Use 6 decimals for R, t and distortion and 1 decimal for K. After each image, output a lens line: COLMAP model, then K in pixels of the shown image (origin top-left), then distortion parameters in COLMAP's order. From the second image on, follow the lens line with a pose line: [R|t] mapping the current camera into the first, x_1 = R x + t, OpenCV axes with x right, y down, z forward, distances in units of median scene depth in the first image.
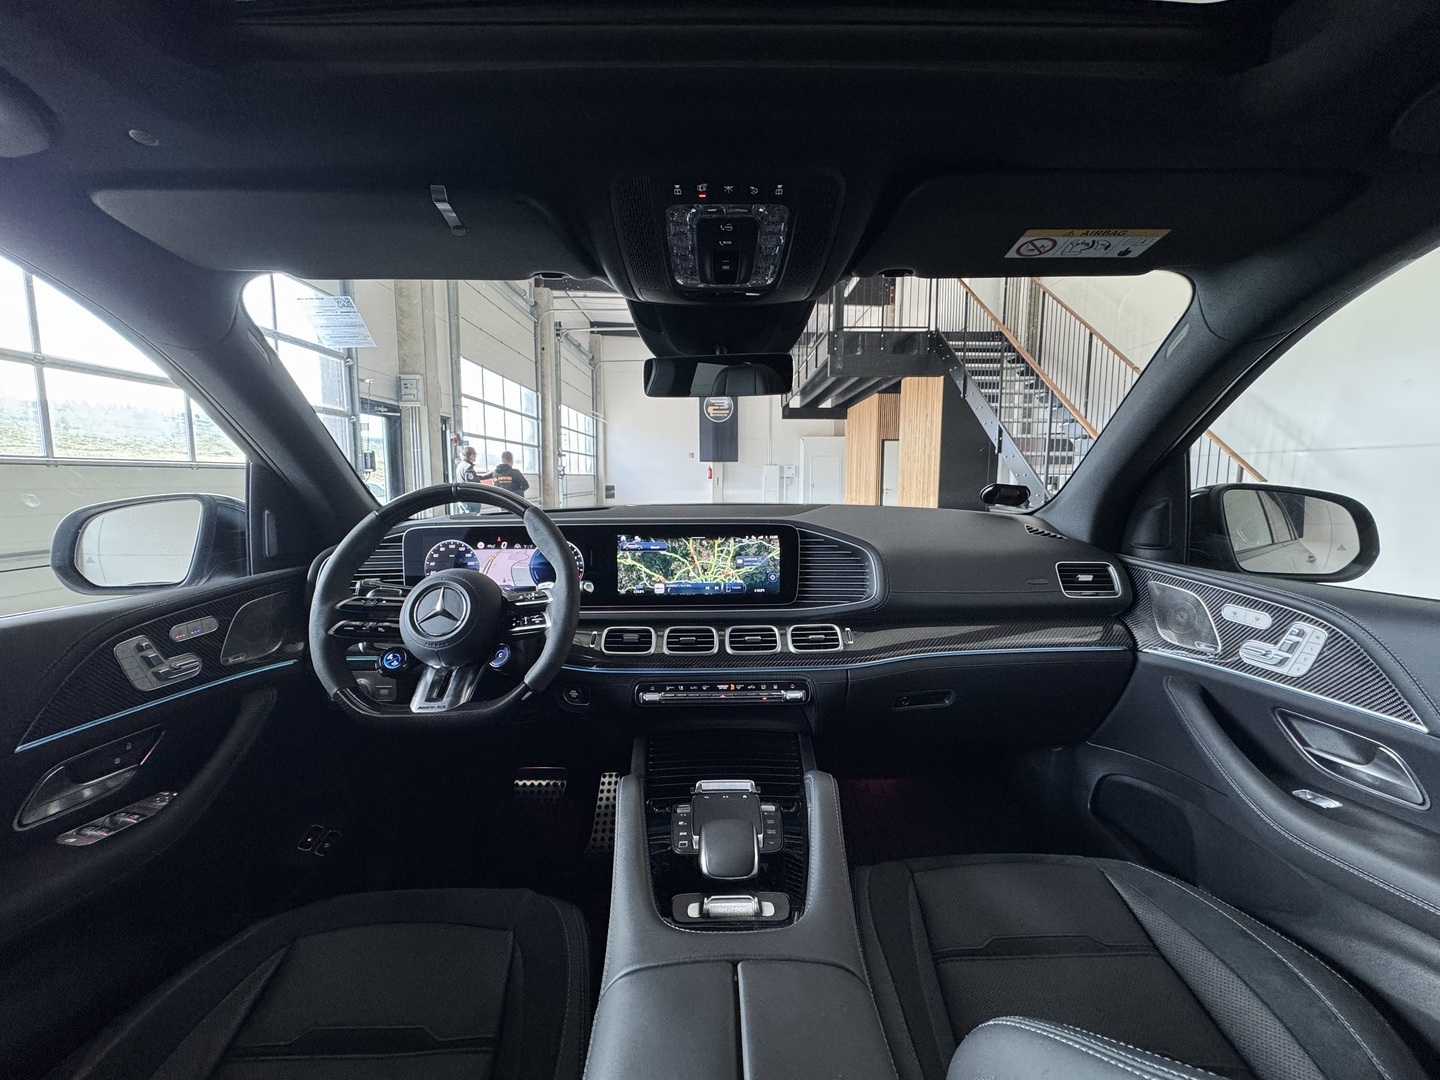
lens RADIAL K [[581.8, 0, 720.0], [0, 581.8, 540.0], [0, 0, 1]] dist [0.000346, 0.000386]
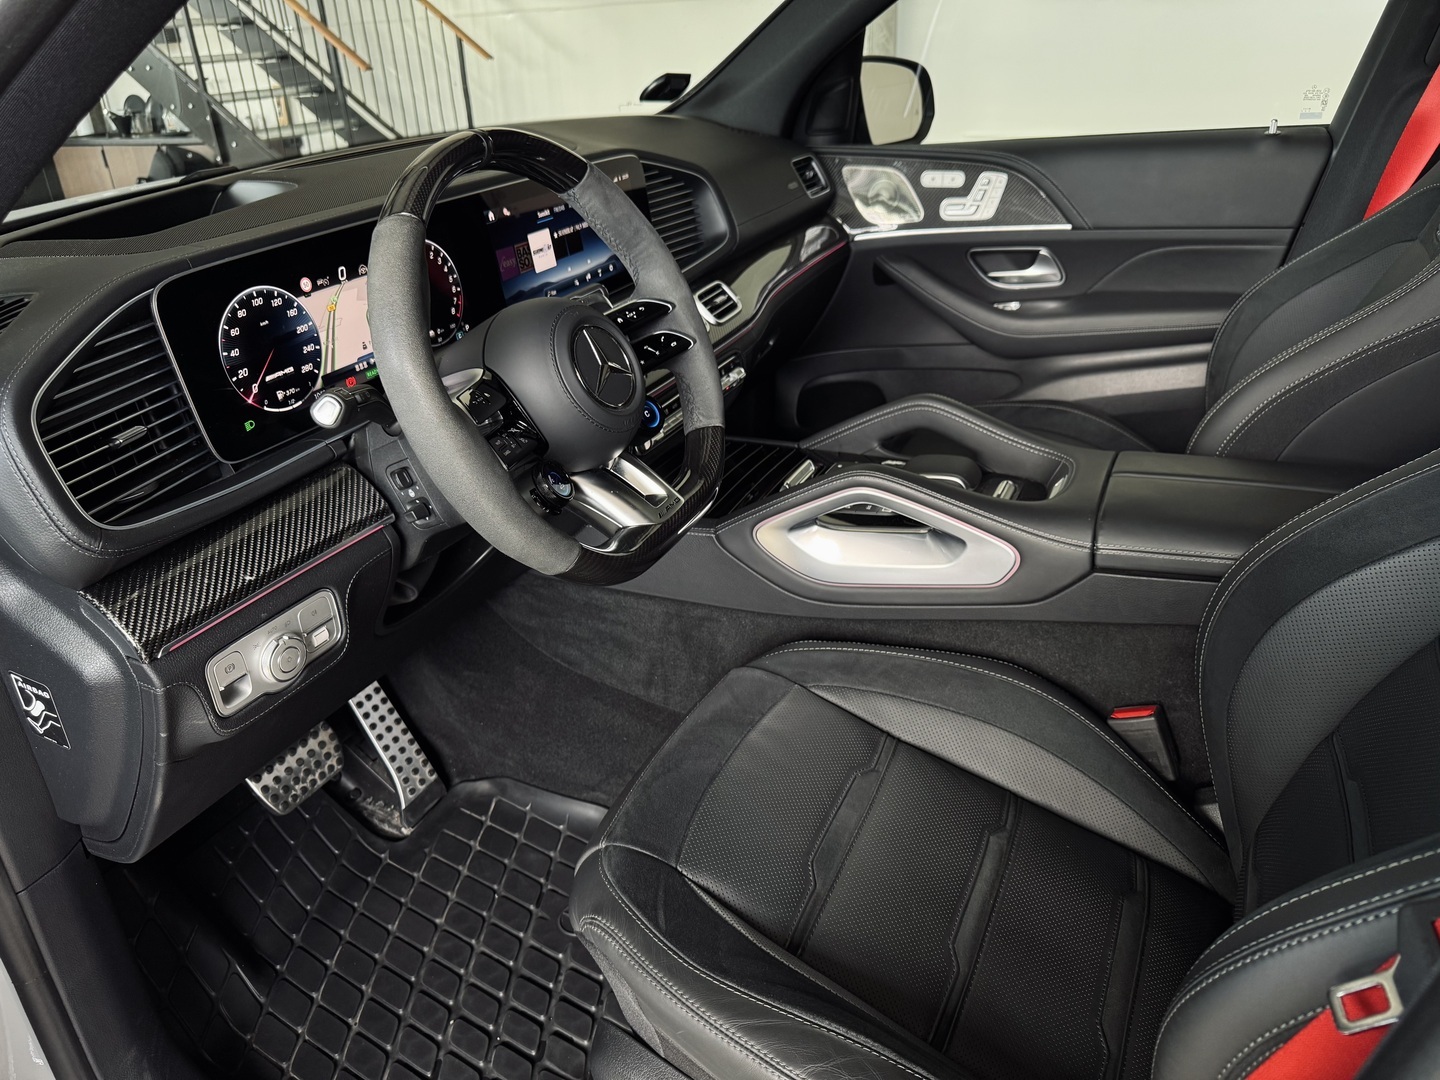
lens RADIAL K [[1029.3, 0, 721.5], [0, 1029.3, 545.8], [0, 0, 1]] dist [0.068378, -0.141675]
pose [[0.438283, -0.423952, 0.792574, -1.124699], [0.151339, 0.903994, 0.399863, -0.092607], [-0.886005, -0.055306, 0.460366, 0.354883]]
